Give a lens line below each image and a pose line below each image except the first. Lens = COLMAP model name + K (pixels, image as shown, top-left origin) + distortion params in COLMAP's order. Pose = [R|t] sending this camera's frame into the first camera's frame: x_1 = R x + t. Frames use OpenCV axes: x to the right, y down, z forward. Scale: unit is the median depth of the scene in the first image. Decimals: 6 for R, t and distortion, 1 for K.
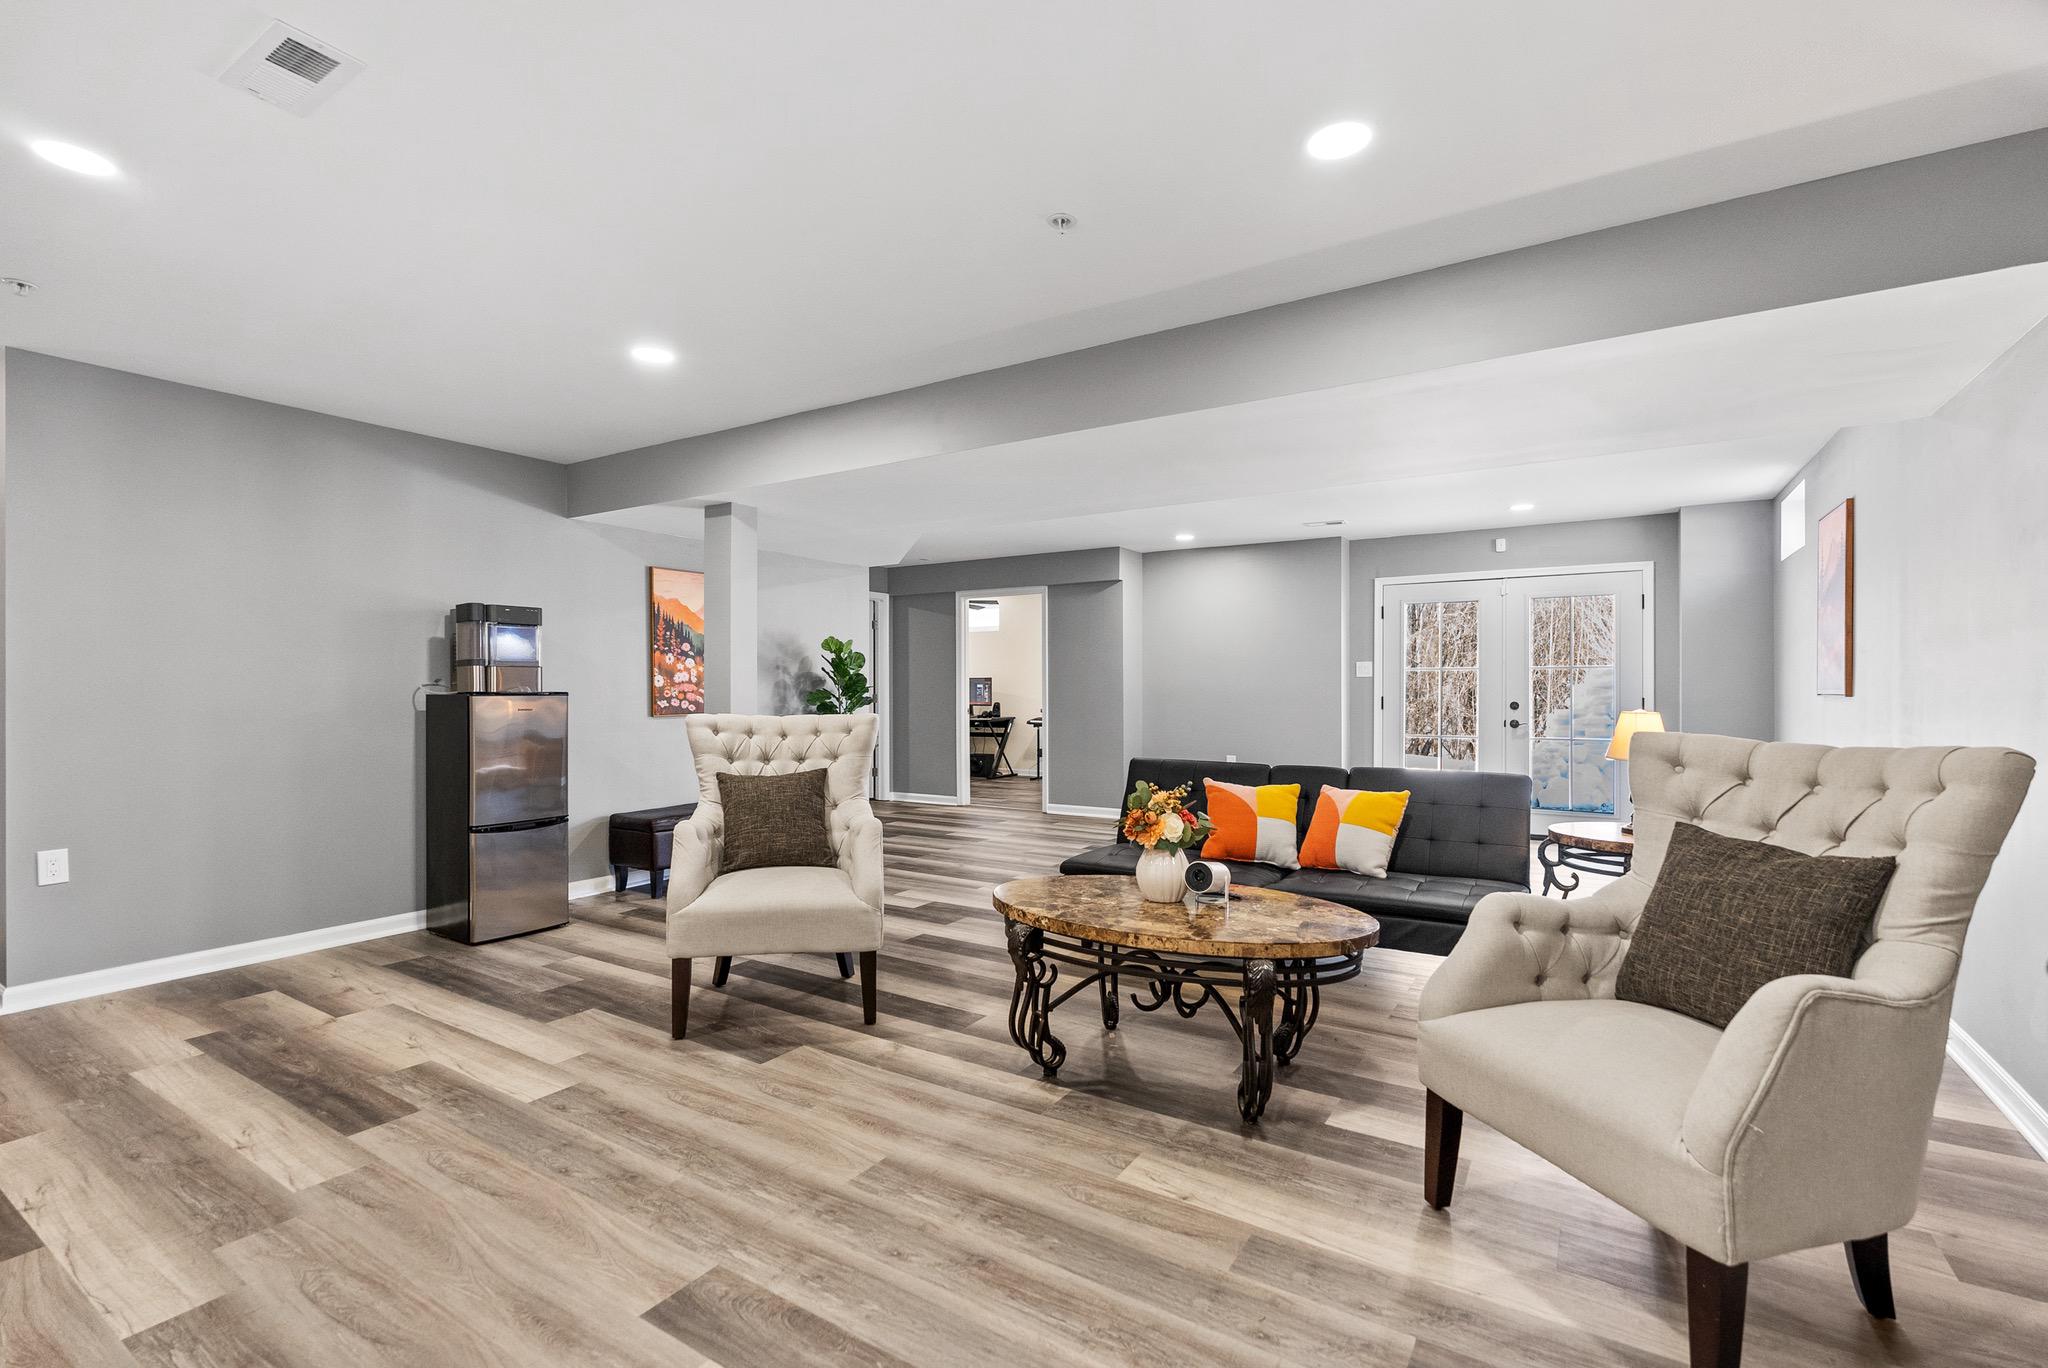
lens RADIAL K [[930.4, 0, 1029.8], [0, 930.4, 691.4], [0, 0, 1]] dist [-0.001699, -0.001034]
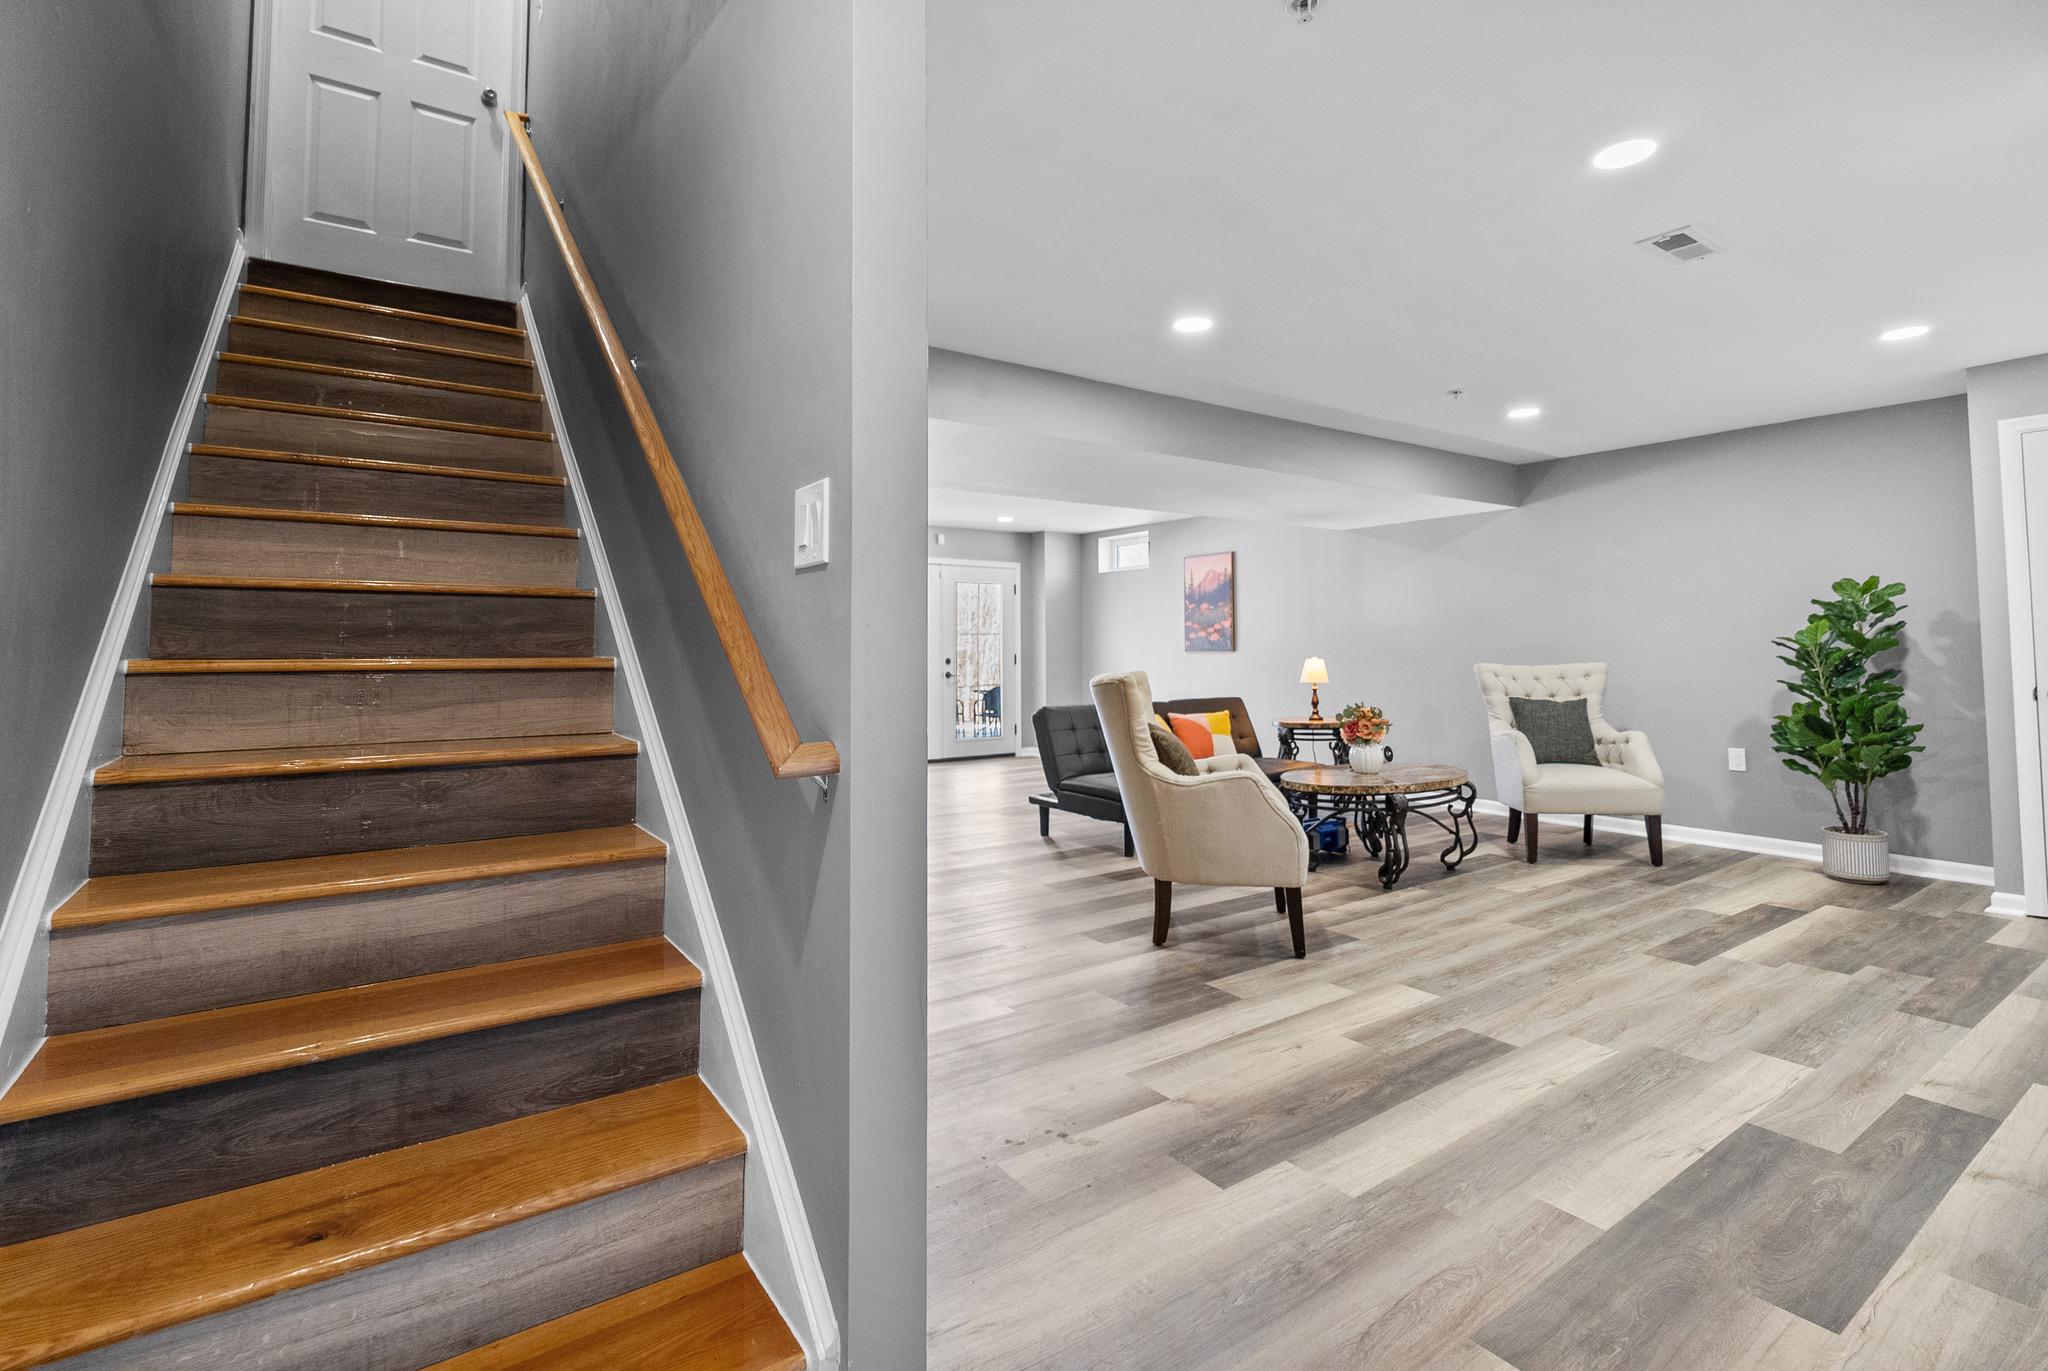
lens RADIAL K [[930.4, 0, 1026.2], [0, 930.4, 679.5], [0, 0, 1]] dist [-0.001699, -0.001034]
pose [[0.387122, -0.038173, 0.921238, -1.837840], [0.009645, 0.999256, 0.037353, -0.020749], [-0.921978, -0.005575, 0.387202, 1.022972]]
